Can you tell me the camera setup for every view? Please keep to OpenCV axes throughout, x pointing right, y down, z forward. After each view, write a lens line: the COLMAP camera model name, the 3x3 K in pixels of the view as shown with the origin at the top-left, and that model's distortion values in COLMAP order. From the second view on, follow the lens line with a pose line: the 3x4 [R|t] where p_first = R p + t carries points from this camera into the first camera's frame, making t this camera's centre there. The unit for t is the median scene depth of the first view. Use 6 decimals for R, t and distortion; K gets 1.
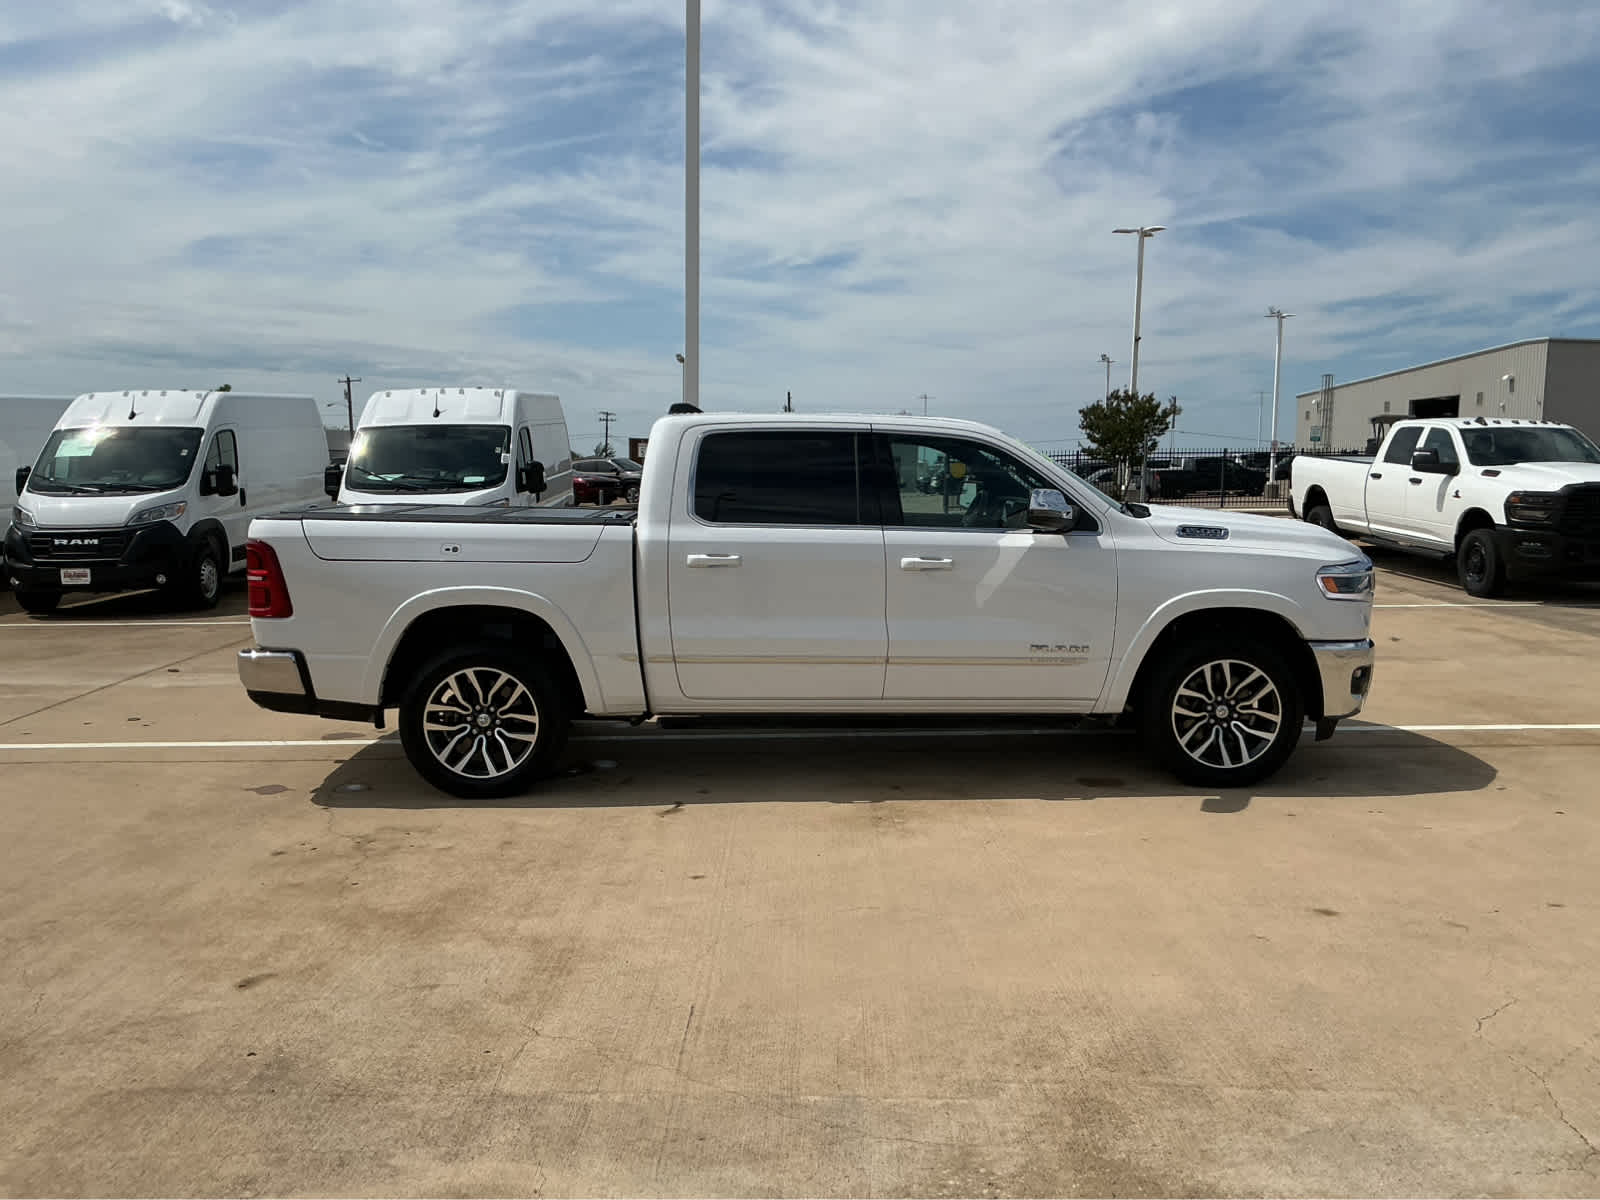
lens RADIAL K [[1316.0, 0, 810.6], [0, 1316.0, 595.5], [0, 0, 1]] dist [0.096921, -0.179336]
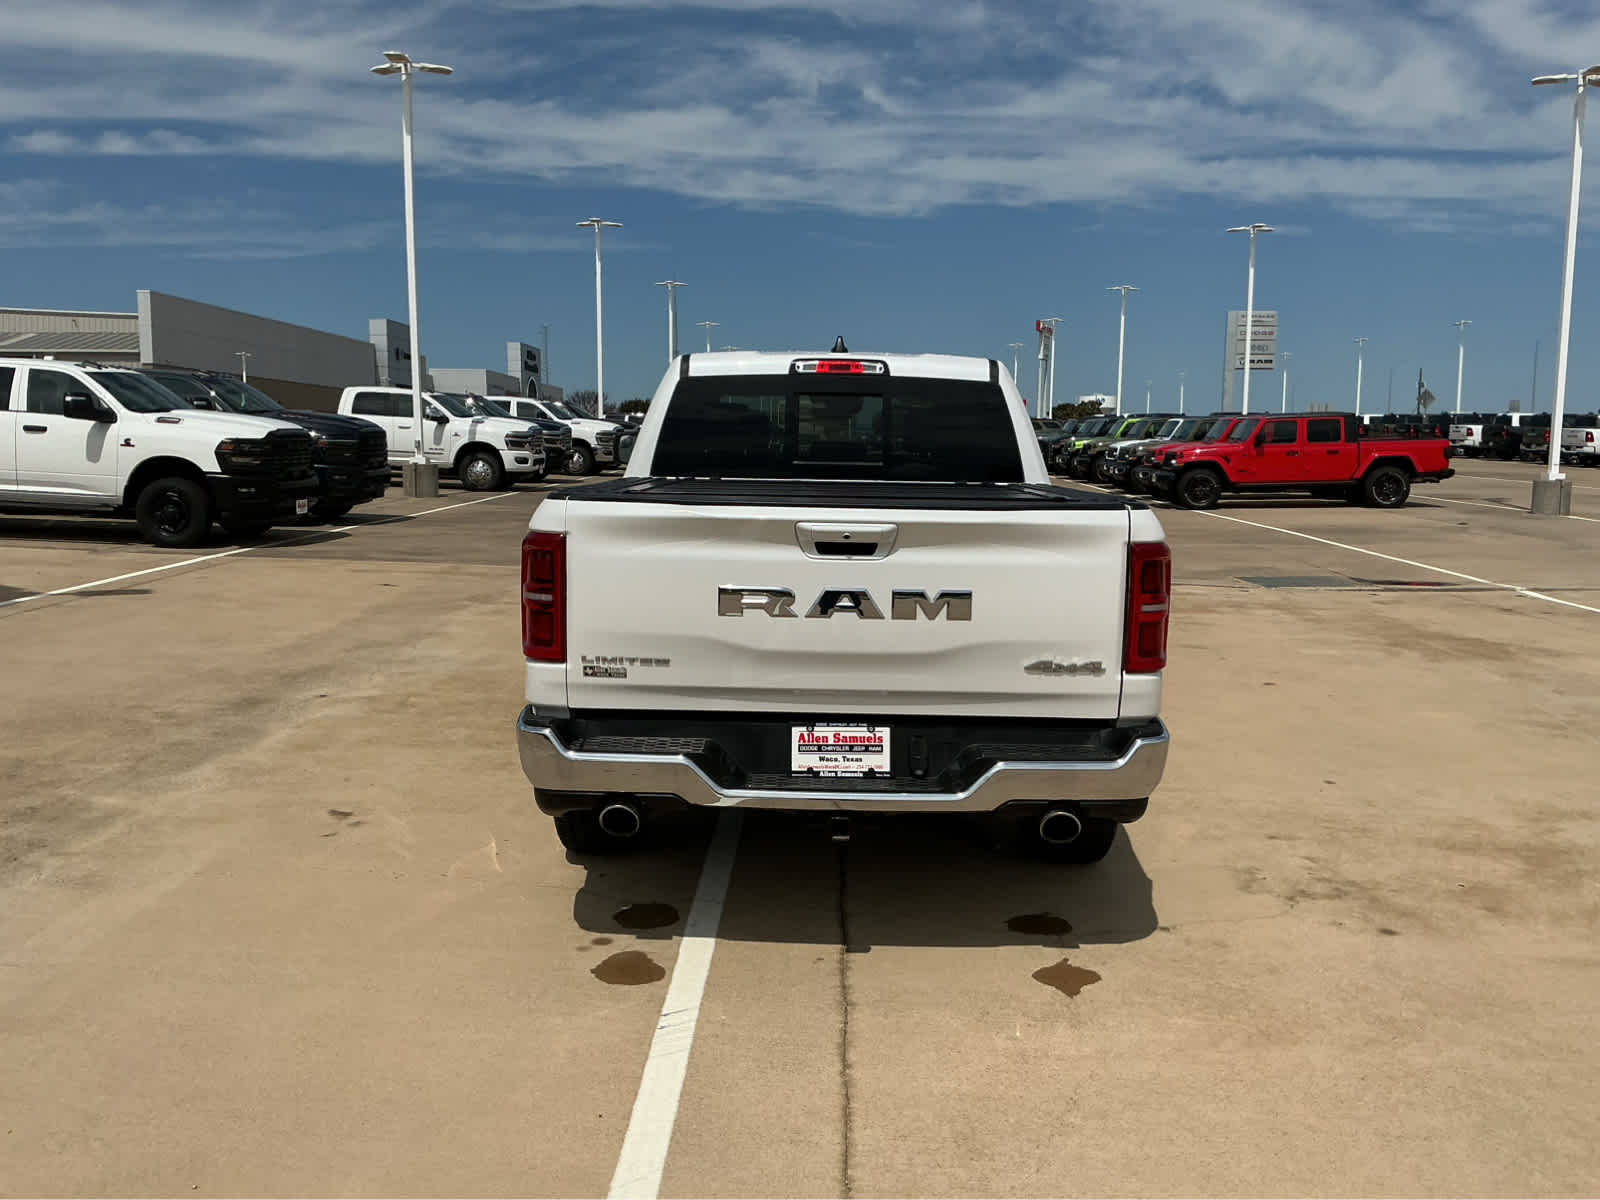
lens RADIAL K [[1316.0, 0, 810.6], [0, 1316.0, 595.5], [0, 0, 1]] dist [0.096921, -0.179336]
pose [[0.053114, -0.126718, 0.990516, -1.166869], [0.085315, 0.988865, 0.121932, -0.118373], [-0.994937, 0.078030, 0.063334, 1.293277]]
